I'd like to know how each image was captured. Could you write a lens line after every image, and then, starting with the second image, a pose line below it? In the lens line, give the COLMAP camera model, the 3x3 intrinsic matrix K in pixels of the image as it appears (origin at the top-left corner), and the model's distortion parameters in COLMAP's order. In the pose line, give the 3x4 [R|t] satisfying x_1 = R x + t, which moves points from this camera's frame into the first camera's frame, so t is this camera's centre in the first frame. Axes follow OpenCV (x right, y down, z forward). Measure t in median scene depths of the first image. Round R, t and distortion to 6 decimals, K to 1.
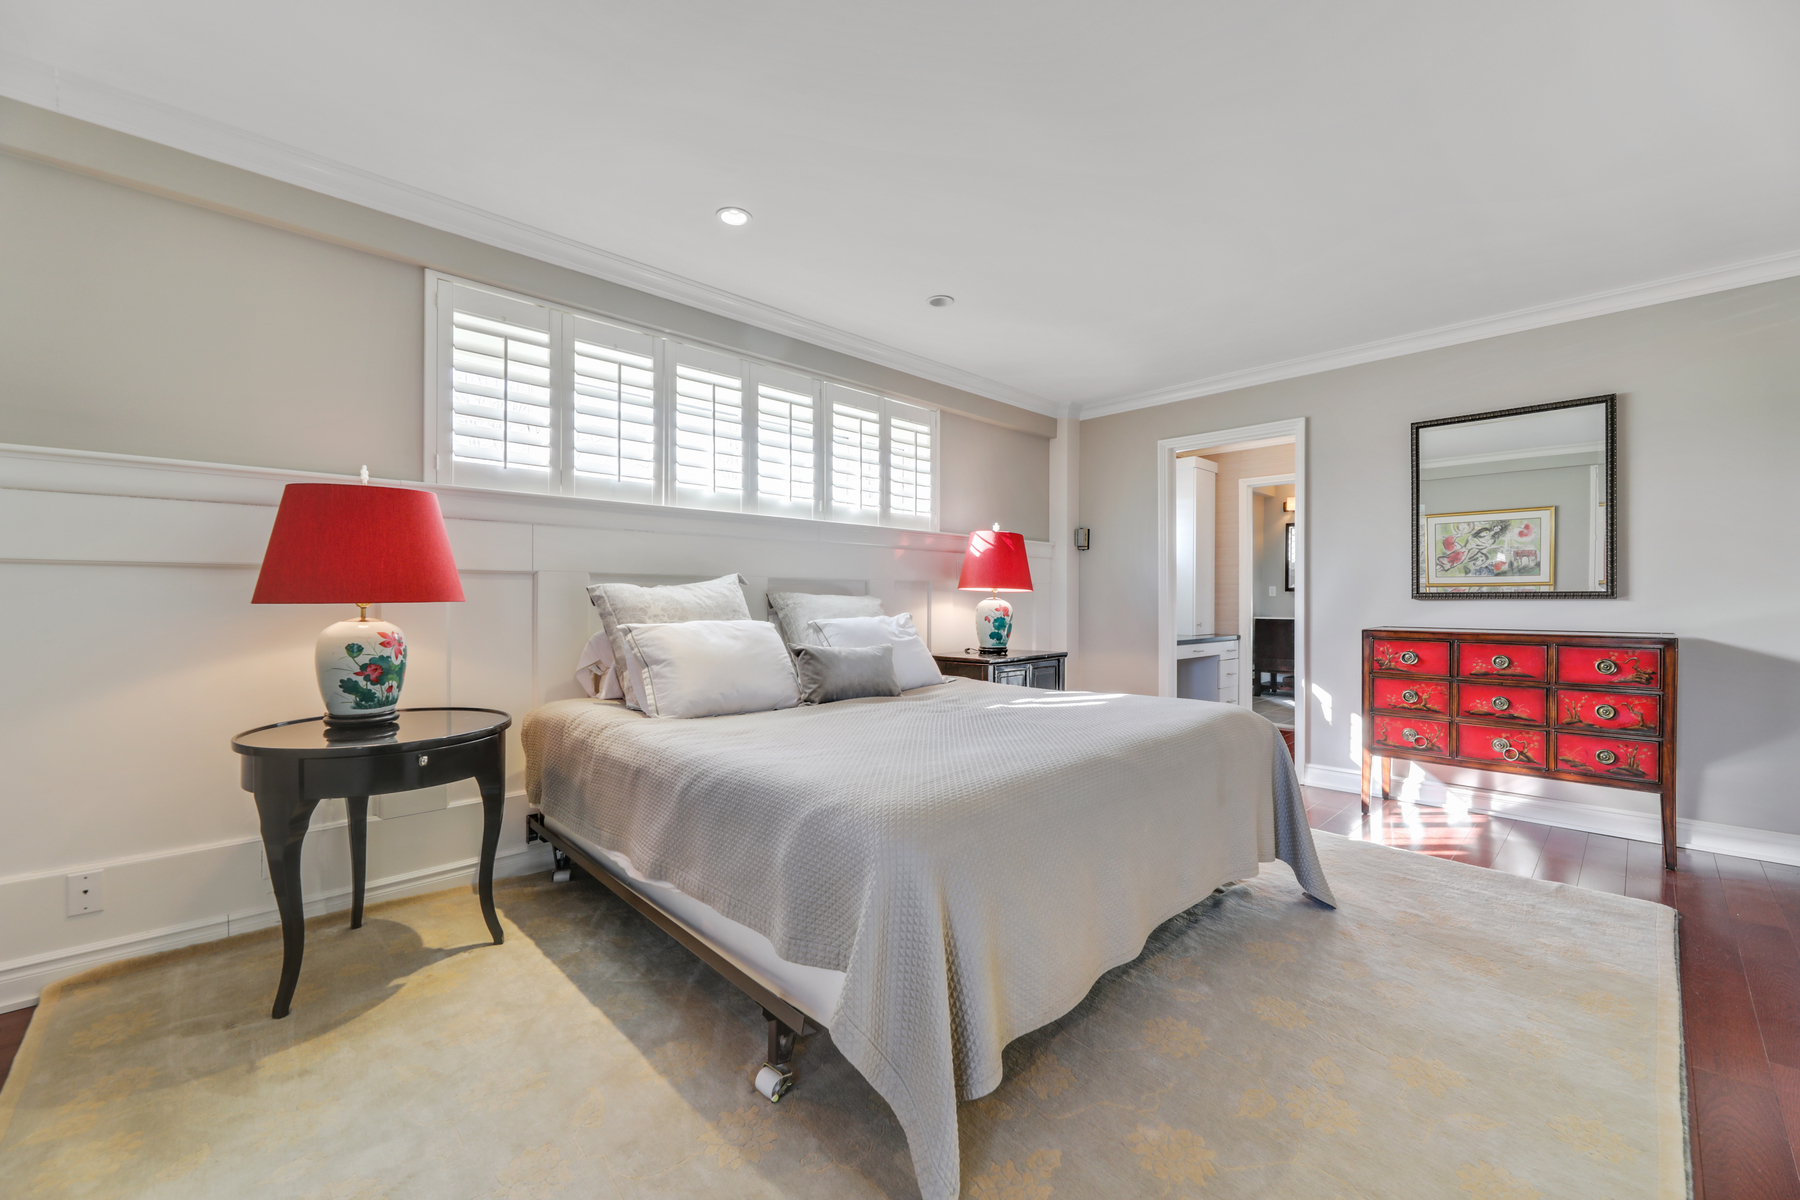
lens RADIAL K [[736.3, 0, 893.8], [0, 736.3, 598.2], [0, 0, 1]] dist [-0.000494, -0.001116]
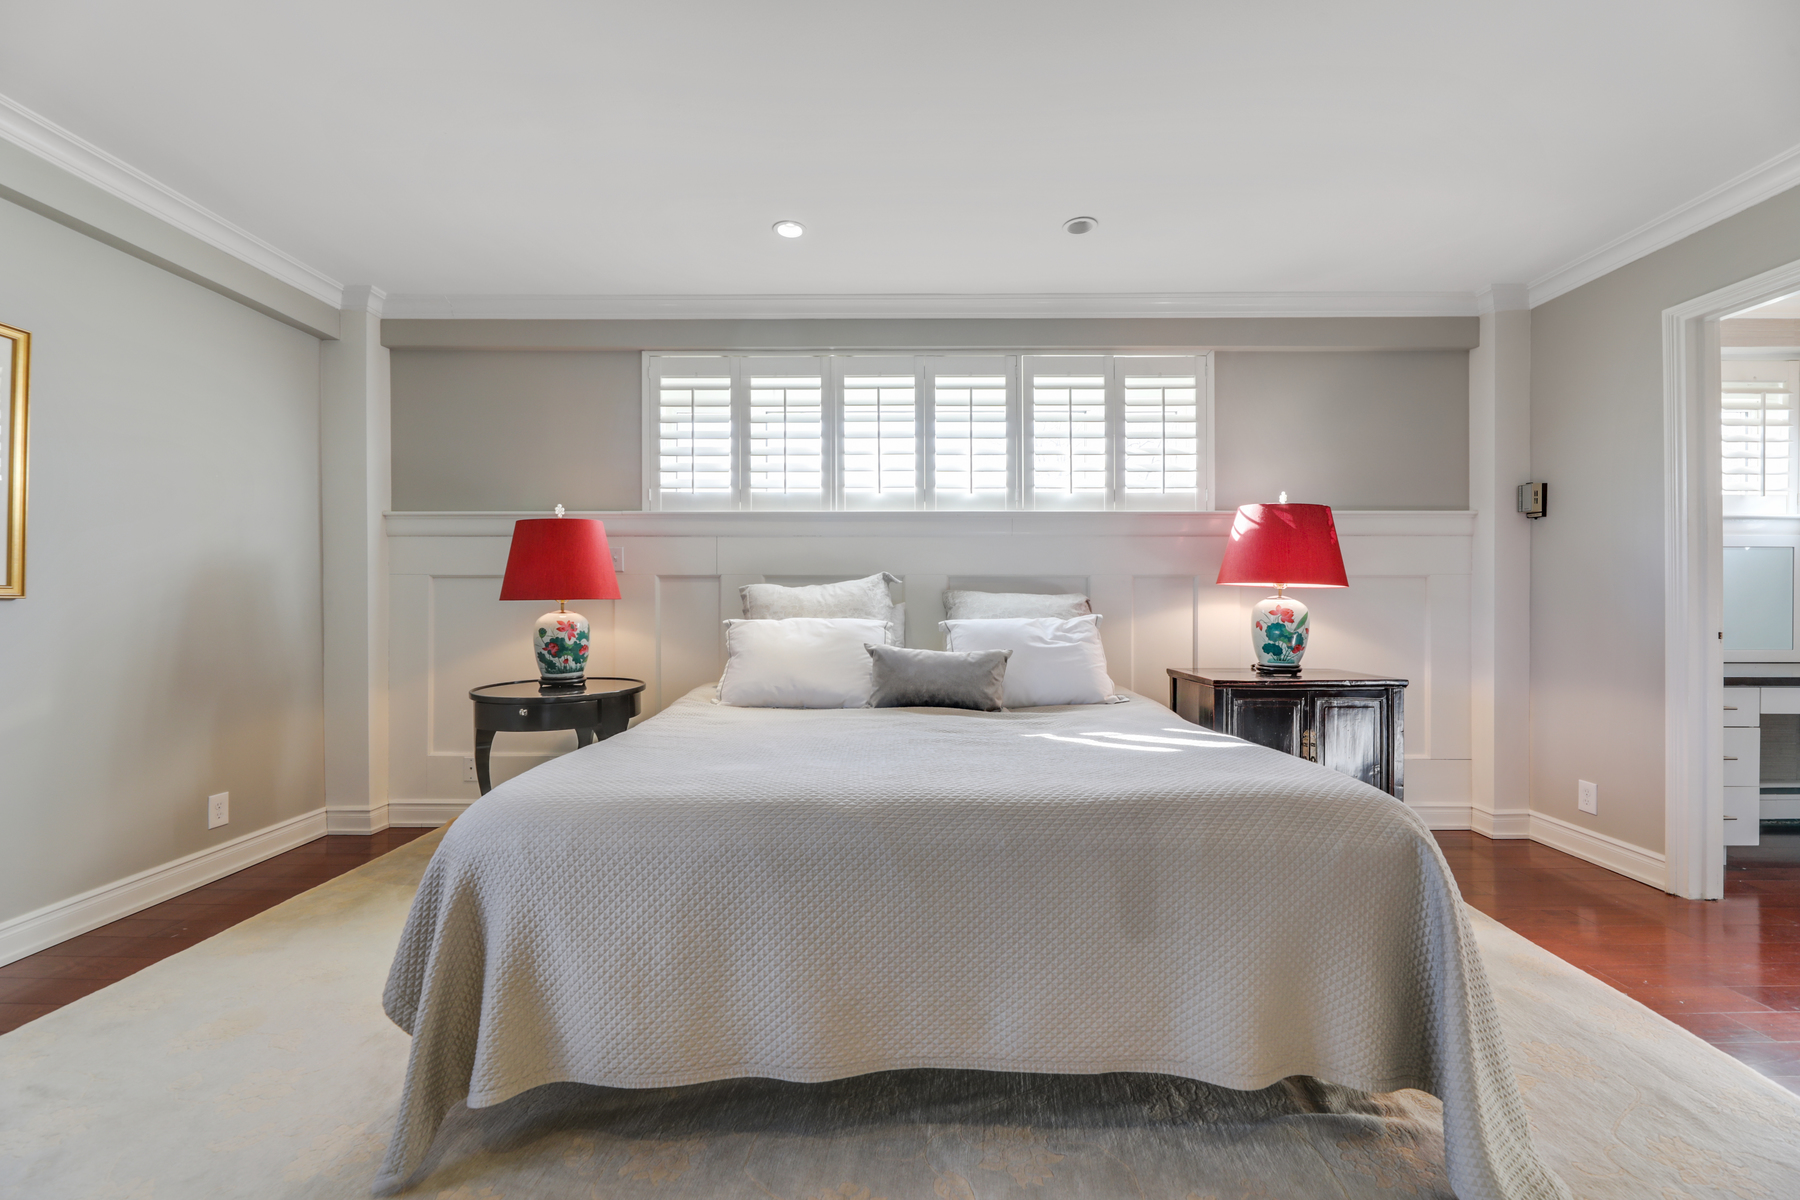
lens RADIAL K [[736.3, 0, 891.7], [0, 736.3, 596.7], [0, 0, 1]] dist [-0.000494, -0.001116]
pose [[0.703477, -0.004029, -0.710707, 0.473599], [-0.000356, 0.999982, -0.006021, 0.005455], [0.710718, 0.004488, 0.703462, 0.283894]]
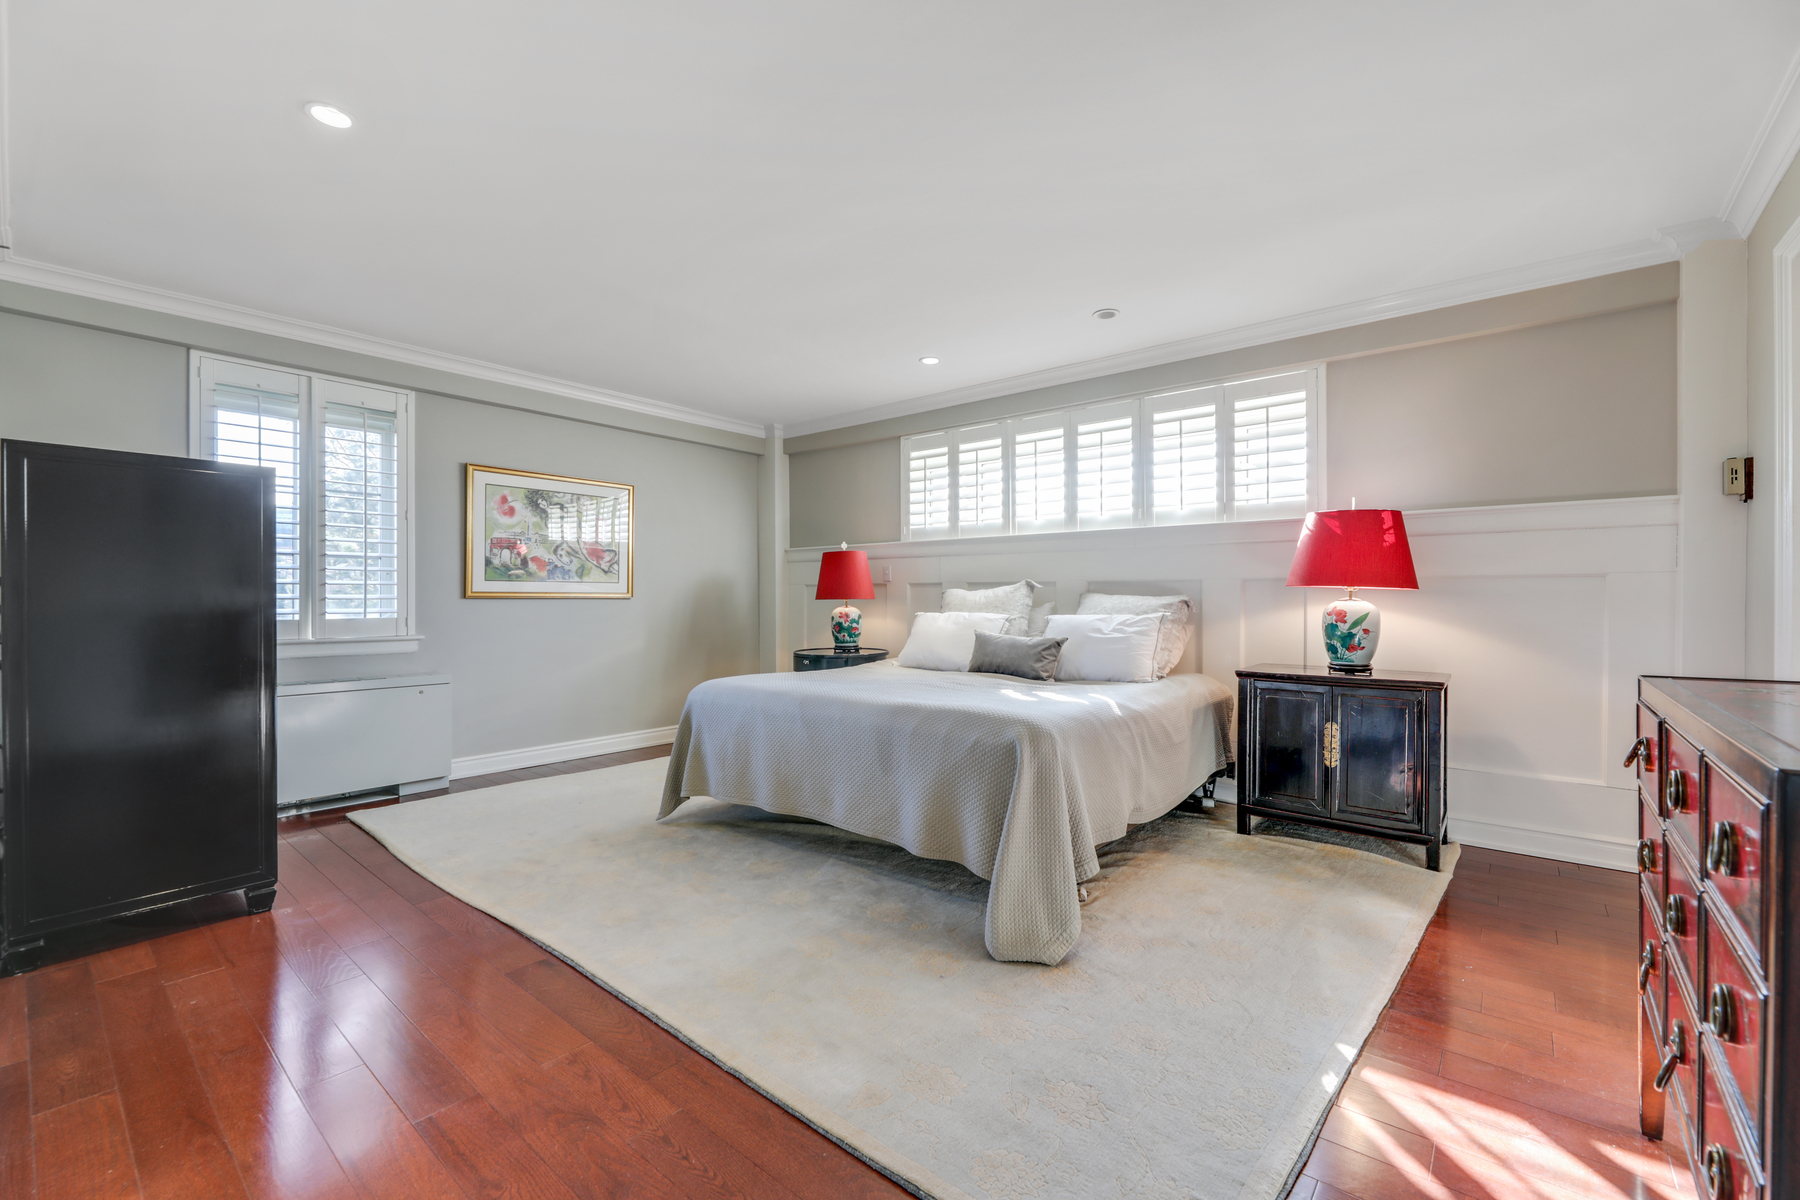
lens RADIAL K [[736.3, 0, 886.8], [0, 736.3, 604.5], [0, 0, 1]] dist [-0.000494, -0.001116]
pose [[0.088728, 0.006081, -0.996037, 1.044614], [-0.005186, 0.999971, 0.005643, 0.005311], [0.996042, 0.004664, 0.088757, 0.582145]]
